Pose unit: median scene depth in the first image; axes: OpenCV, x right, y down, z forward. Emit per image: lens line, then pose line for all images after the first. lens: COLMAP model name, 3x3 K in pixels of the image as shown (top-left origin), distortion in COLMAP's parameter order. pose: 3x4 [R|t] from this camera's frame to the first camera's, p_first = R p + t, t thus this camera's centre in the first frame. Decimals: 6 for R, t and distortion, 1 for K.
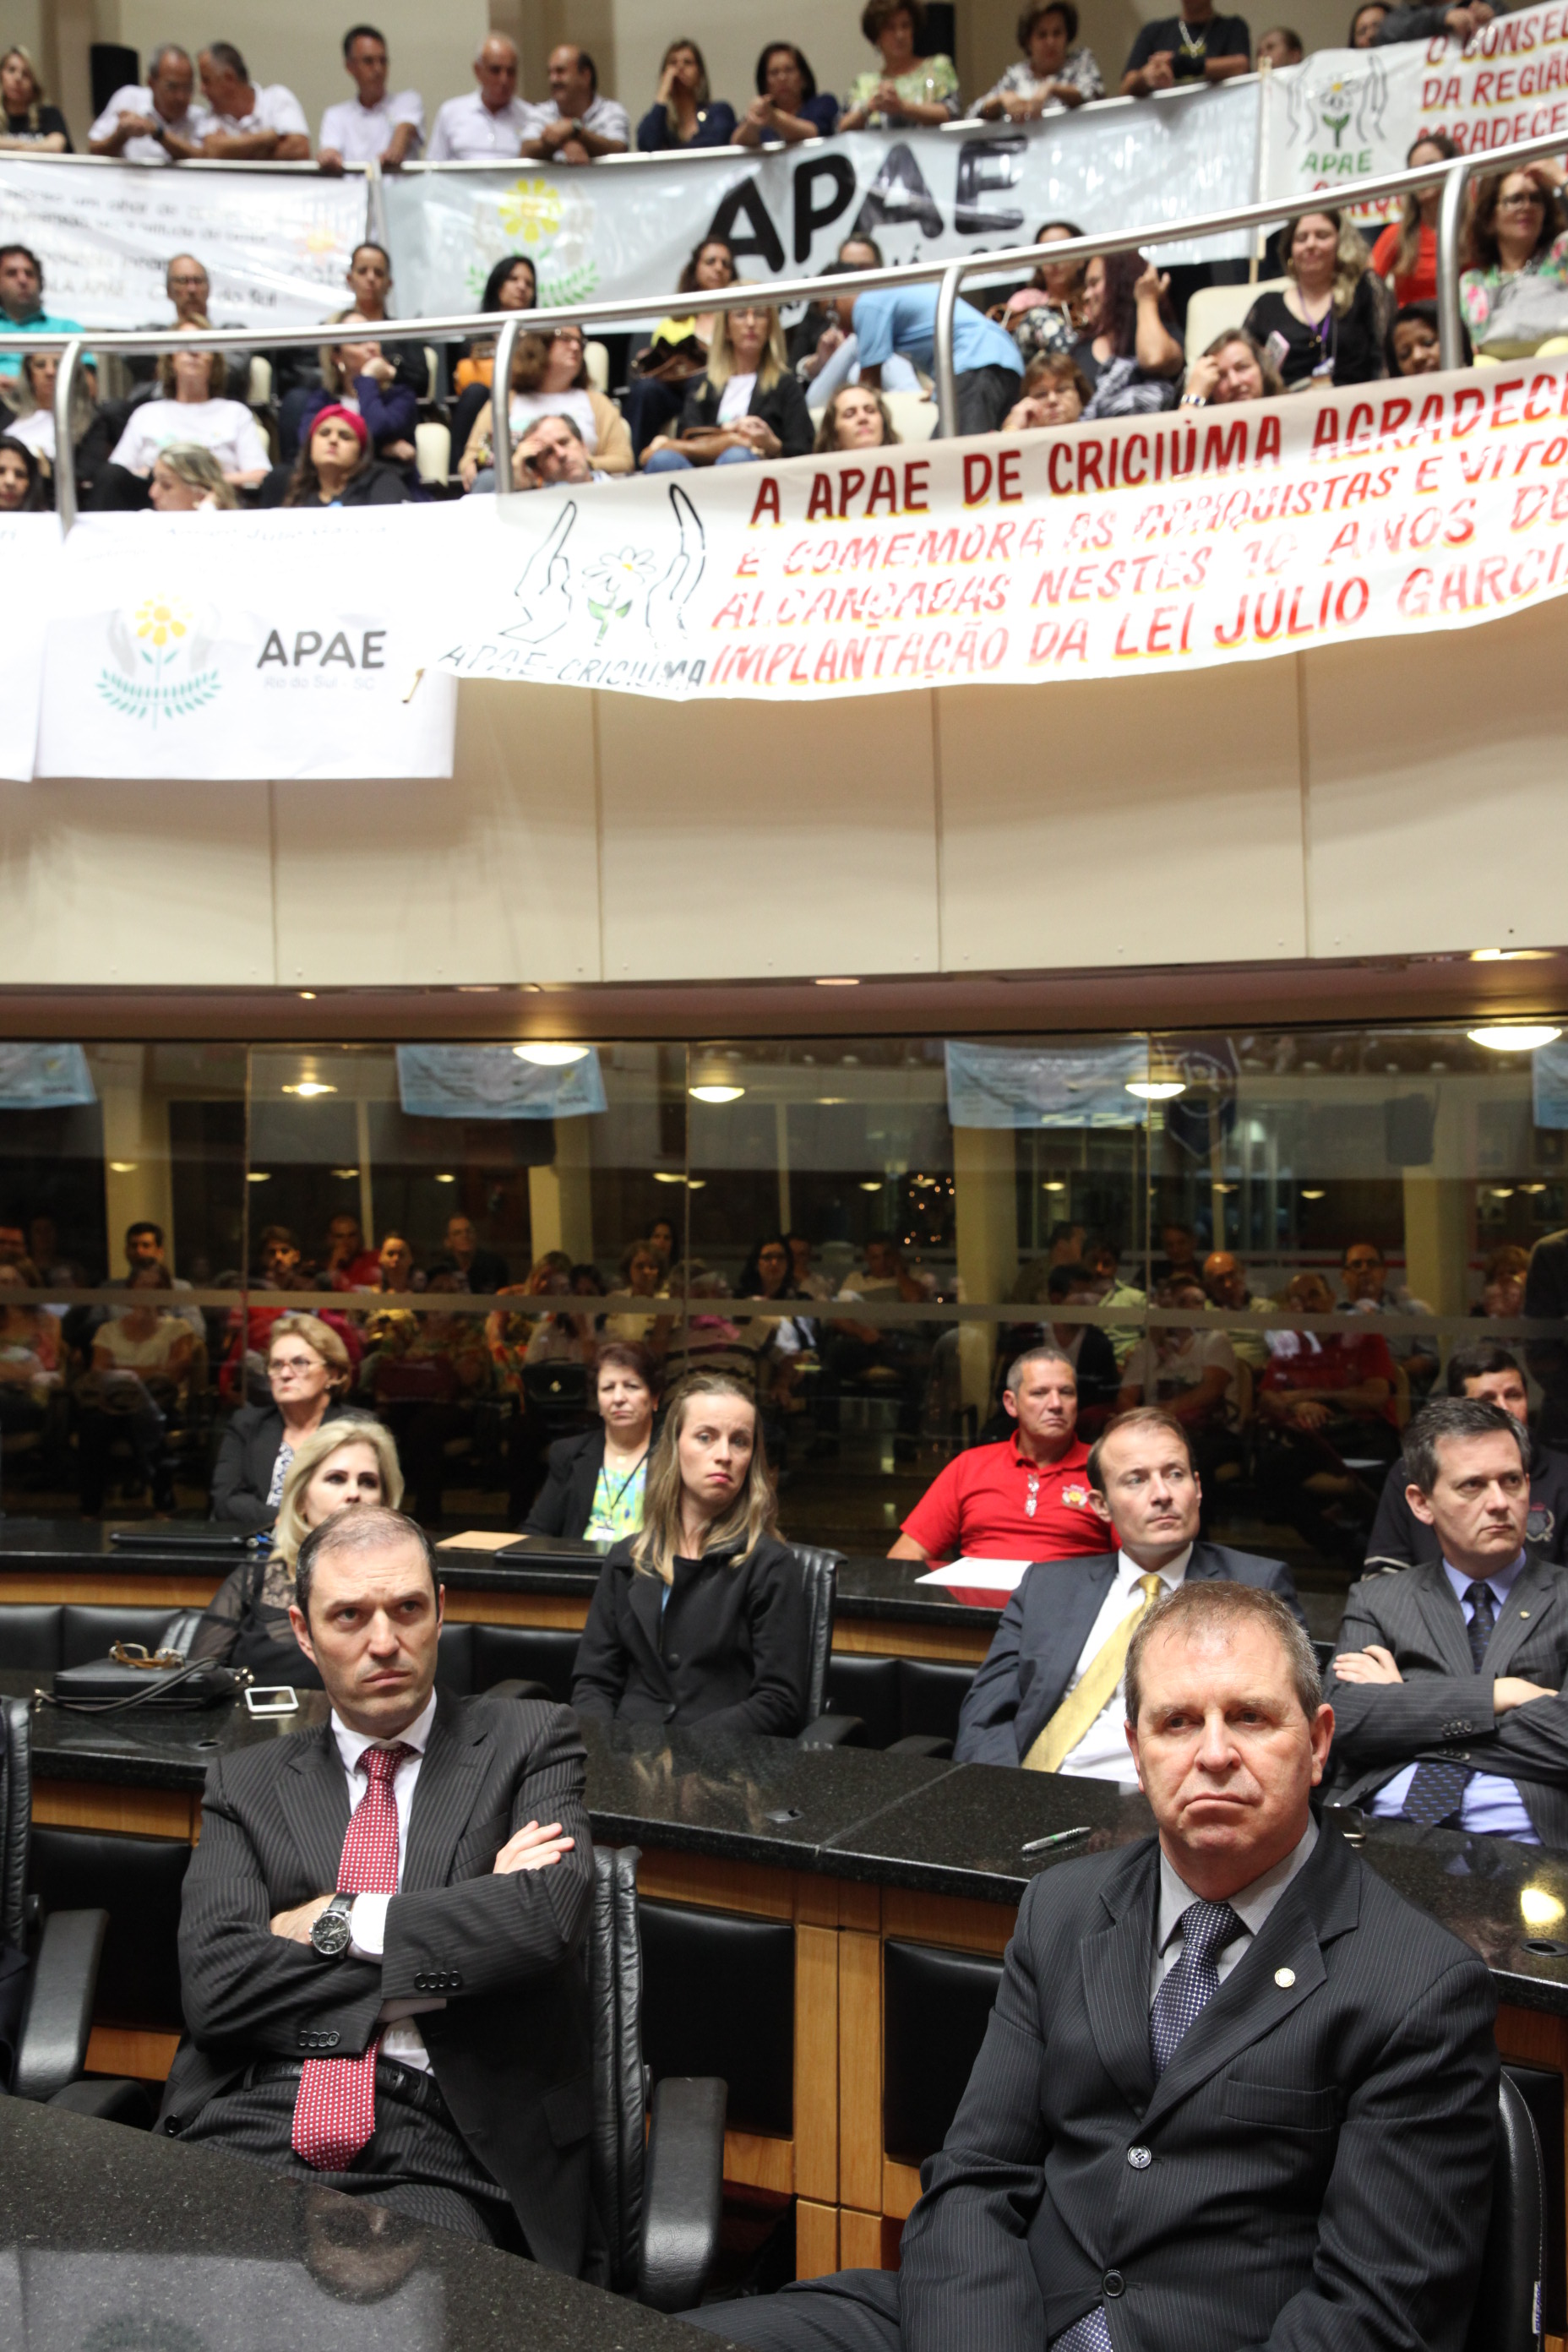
lens RADIAL K [[2276.3, 0, 776.3], [0, 2276.3, 1186.0], [0, 0, 1]] dist [-0.002249, 0.000000]
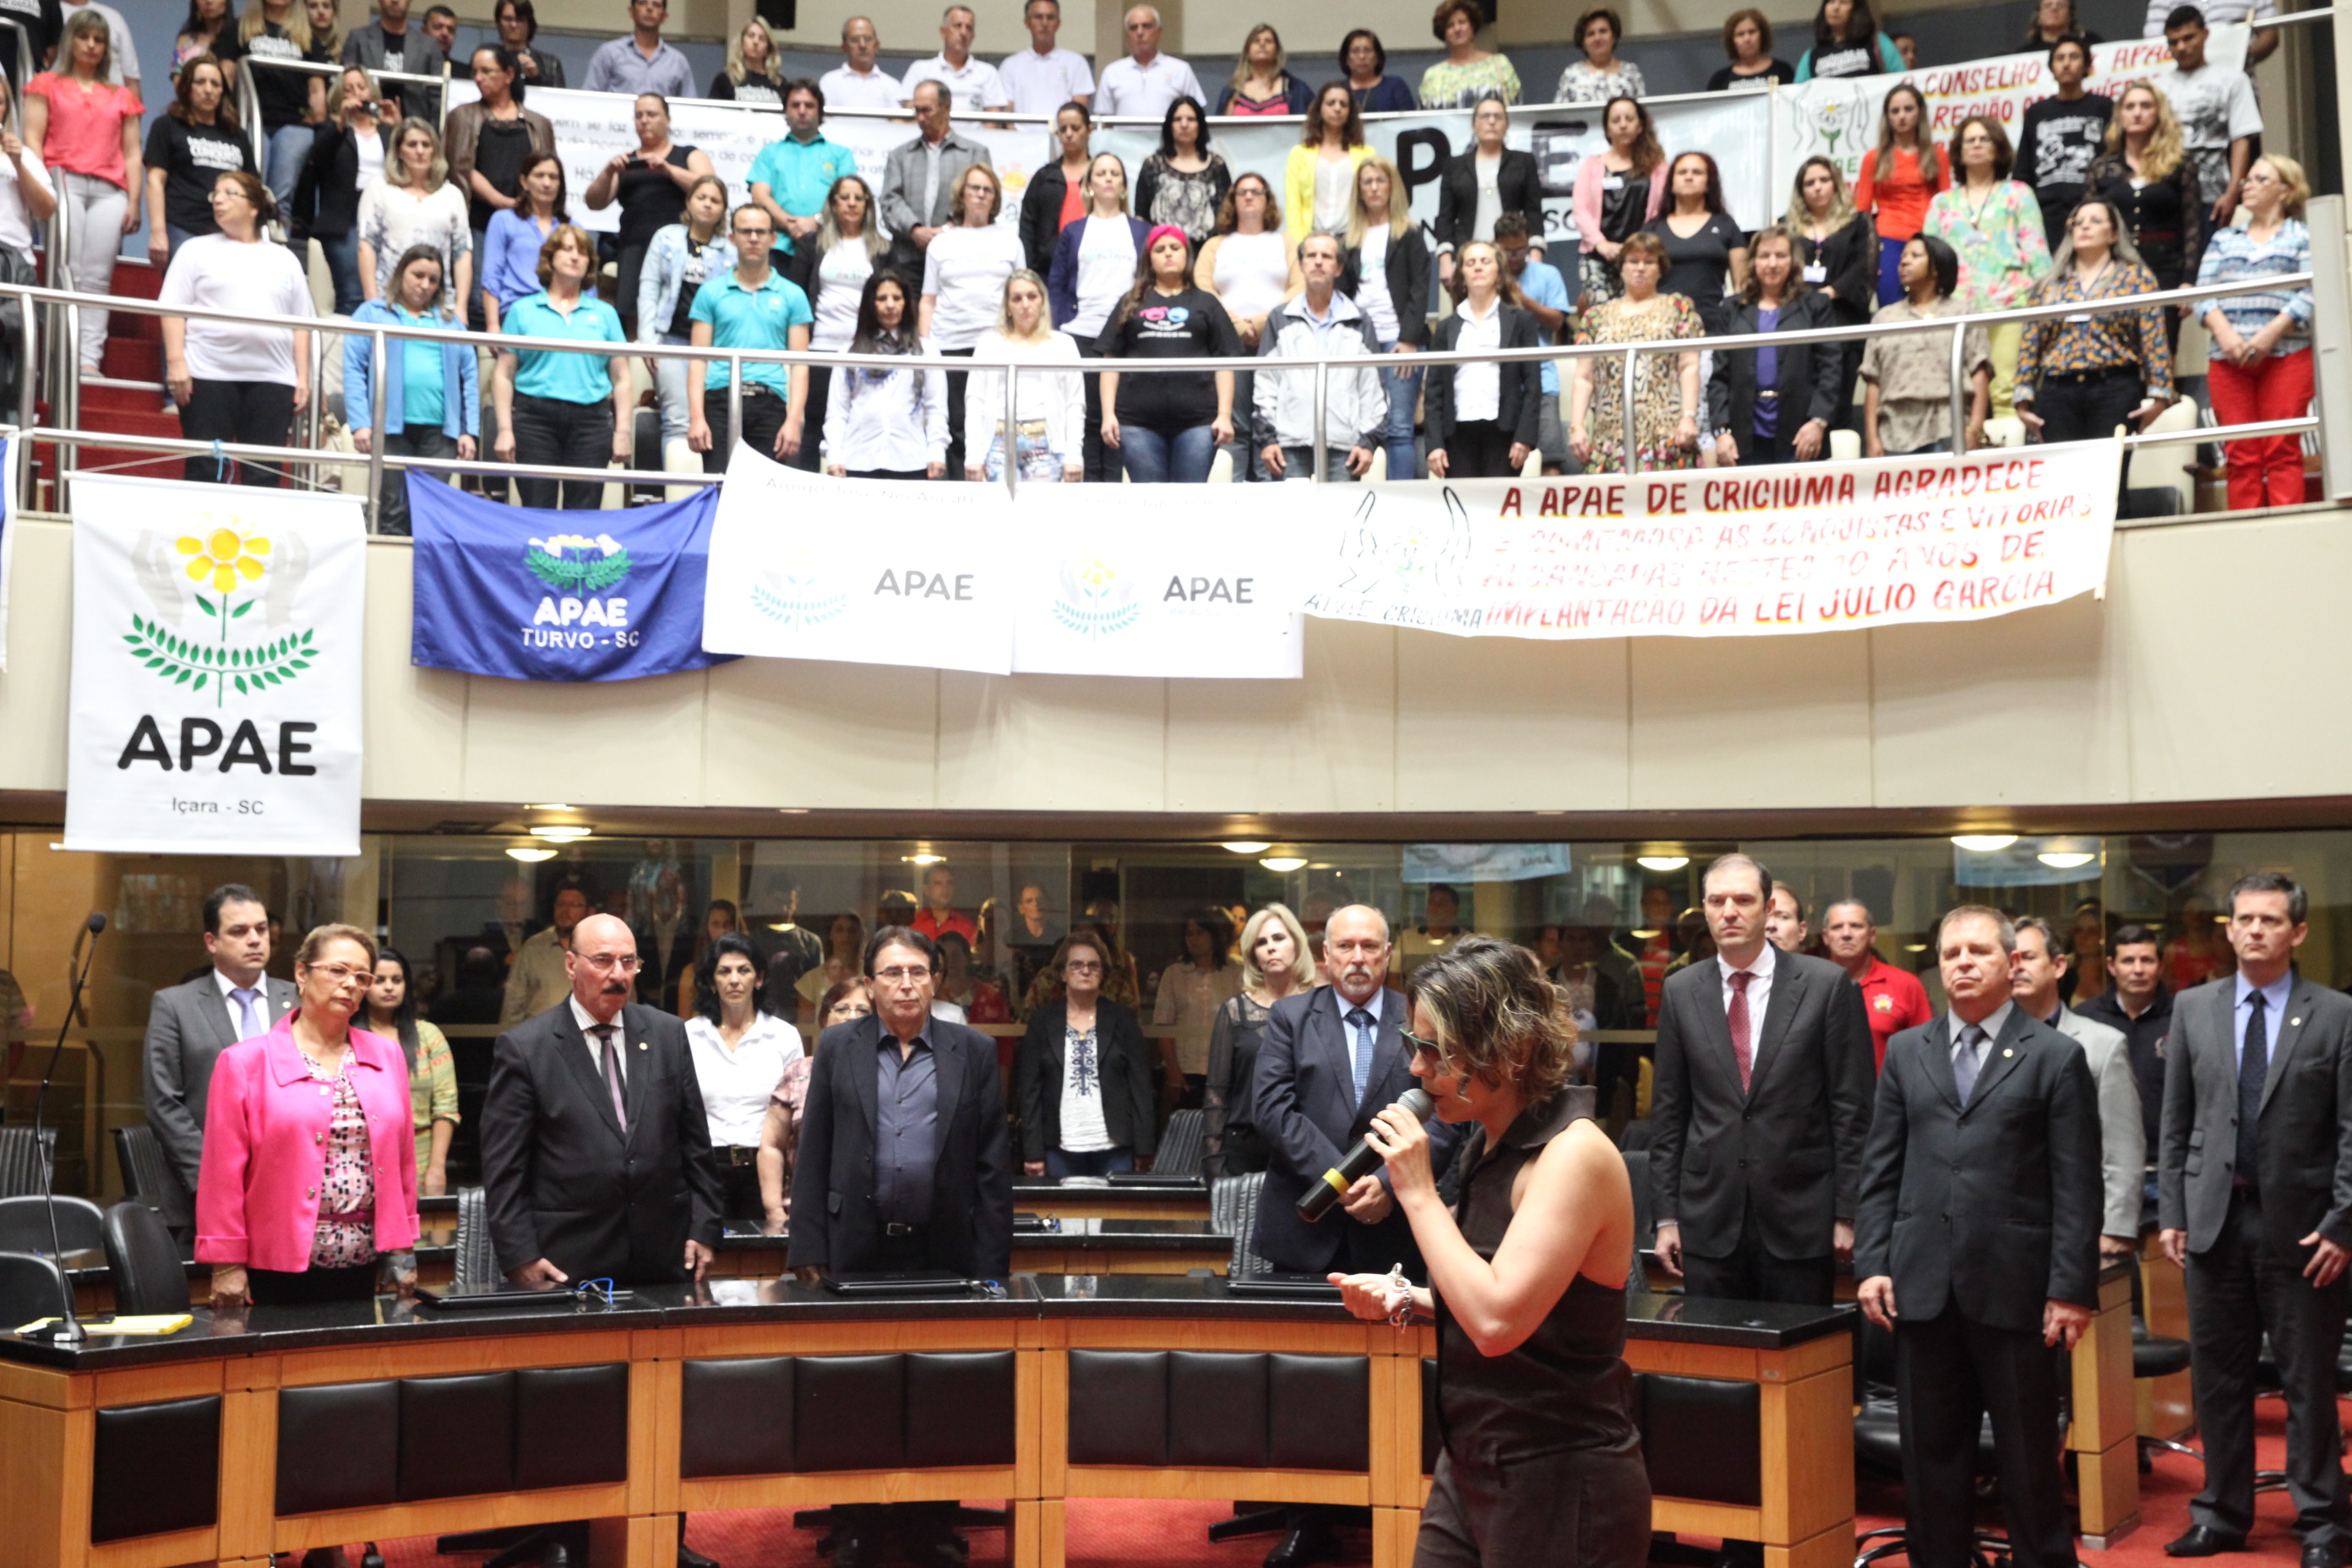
lens RADIAL K [[2852.0, 0, 1186.4], [0, 2852.0, 789.4], [0, 0, 1]] dist [0.063934, 0.000000]
pose [[0.997034, 0.002587, 0.076913, -0.371119], [0.001249, 0.998760, -0.049777, -0.011341], [-0.076947, 0.049725, 0.995794, -0.893298]]
